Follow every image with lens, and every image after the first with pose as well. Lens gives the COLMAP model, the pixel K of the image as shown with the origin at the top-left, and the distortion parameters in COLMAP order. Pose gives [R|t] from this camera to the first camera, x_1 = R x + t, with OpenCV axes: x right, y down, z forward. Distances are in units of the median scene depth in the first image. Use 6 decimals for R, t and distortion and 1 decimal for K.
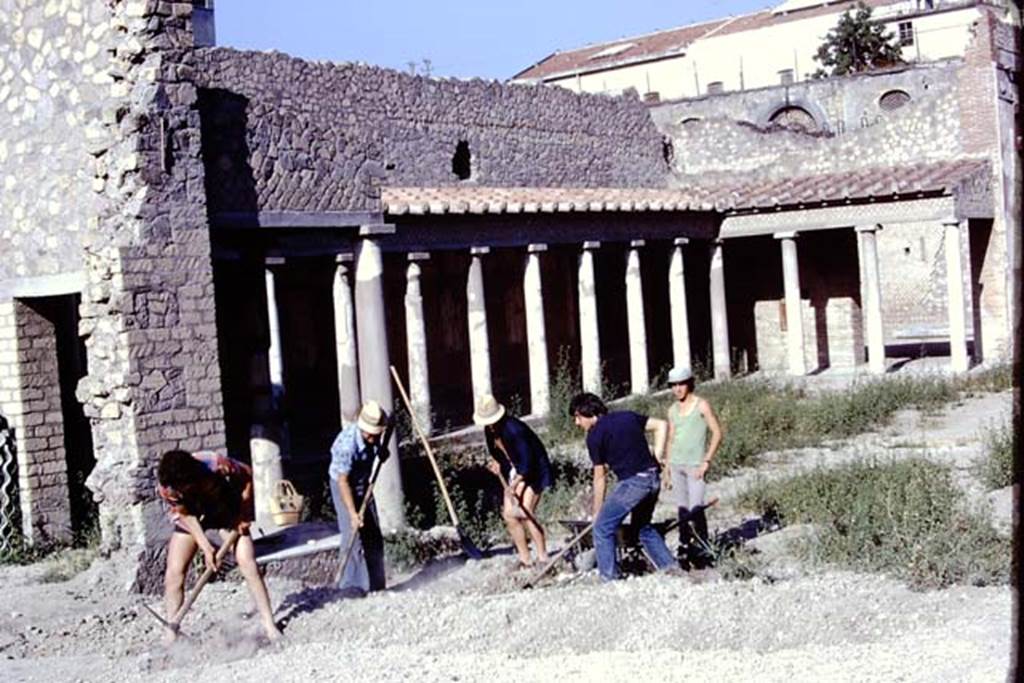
lens RADIAL K [[1603.2, 0, 512.0], [0, 1603.2, 341.5], [0, 0, 1]] dist [-0.216550, -0.105402]
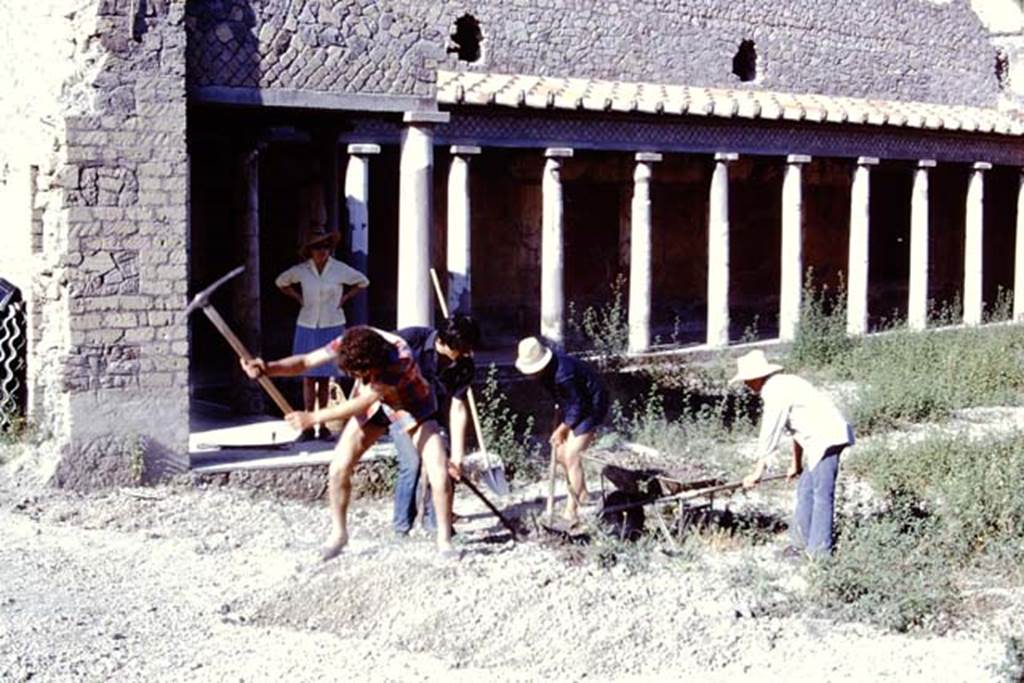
lens RADIAL K [[1611.8, 0, 512.0], [0, 1611.8, 297.4], [0, 0, 1]] dist [-0.223556, 0.060843]
pose [[0.961381, 0.087922, -0.260800, 0.224512], [-0.079219, 0.995898, 0.043719, -0.013256], [0.263574, -0.021371, 0.964402, 0.147233]]
